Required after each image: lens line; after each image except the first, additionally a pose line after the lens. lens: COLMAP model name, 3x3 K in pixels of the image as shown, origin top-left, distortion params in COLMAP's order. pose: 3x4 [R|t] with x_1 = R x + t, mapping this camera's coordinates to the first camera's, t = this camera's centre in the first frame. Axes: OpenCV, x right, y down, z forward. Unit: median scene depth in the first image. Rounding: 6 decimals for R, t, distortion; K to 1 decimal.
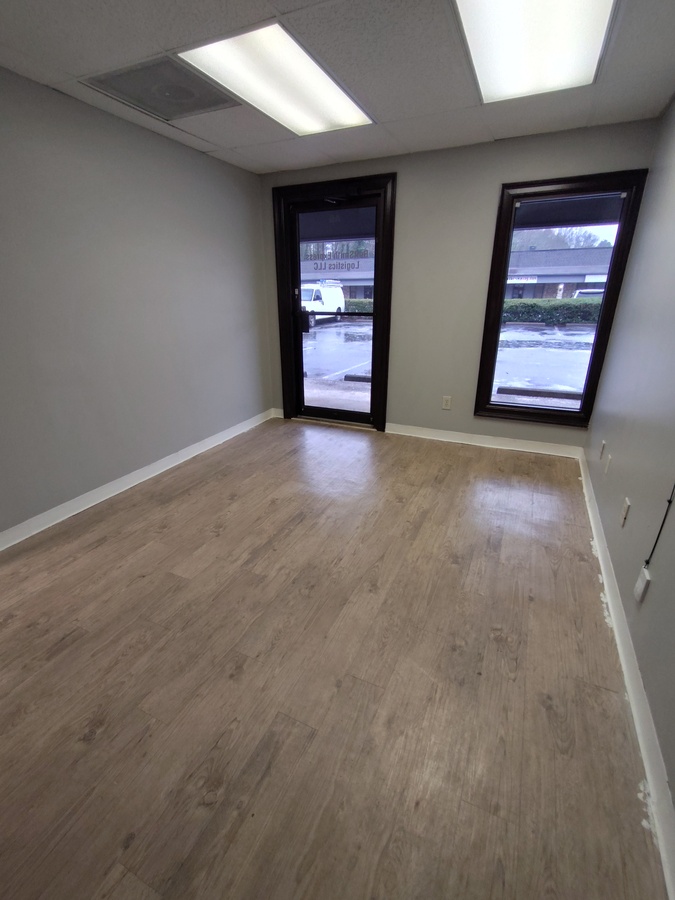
lens RADIAL K [[411.4, 0, 332.9], [0, 411.4, 450.4], [0, 0, 1]] dist [-0.001139, -0.000061]
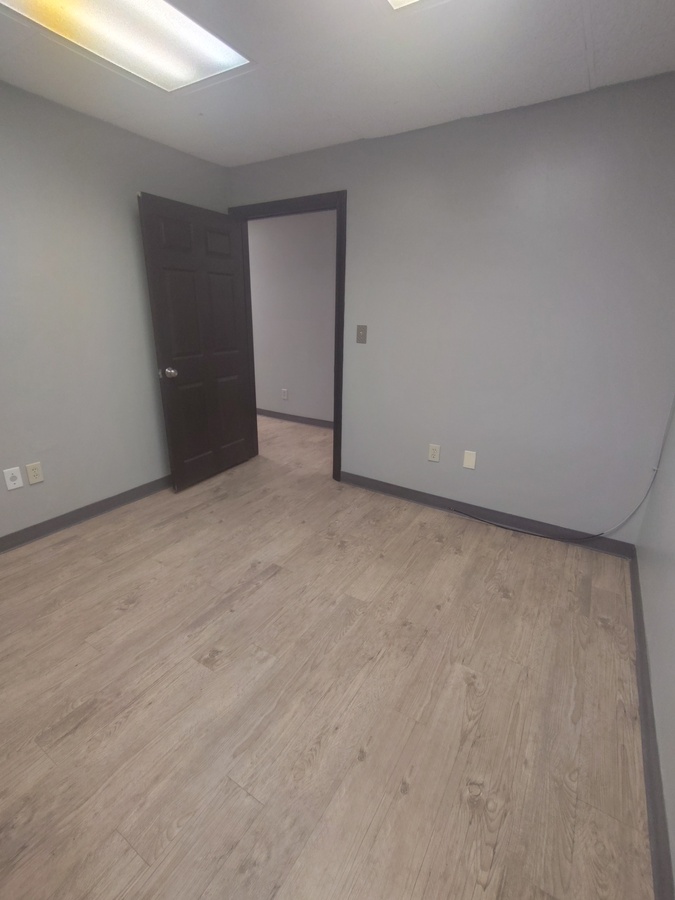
lens RADIAL K [[411.4, 0, 340.1], [0, 411.4, 451.8], [0, 0, 1]] dist [-0.001139, -0.000061]
pose [[0.992585, 0.044918, -0.112944, 0.236787], [-0.048981, 0.998239, -0.033457, -0.105327], [0.111243, 0.038741, 0.993038, 0.268320]]
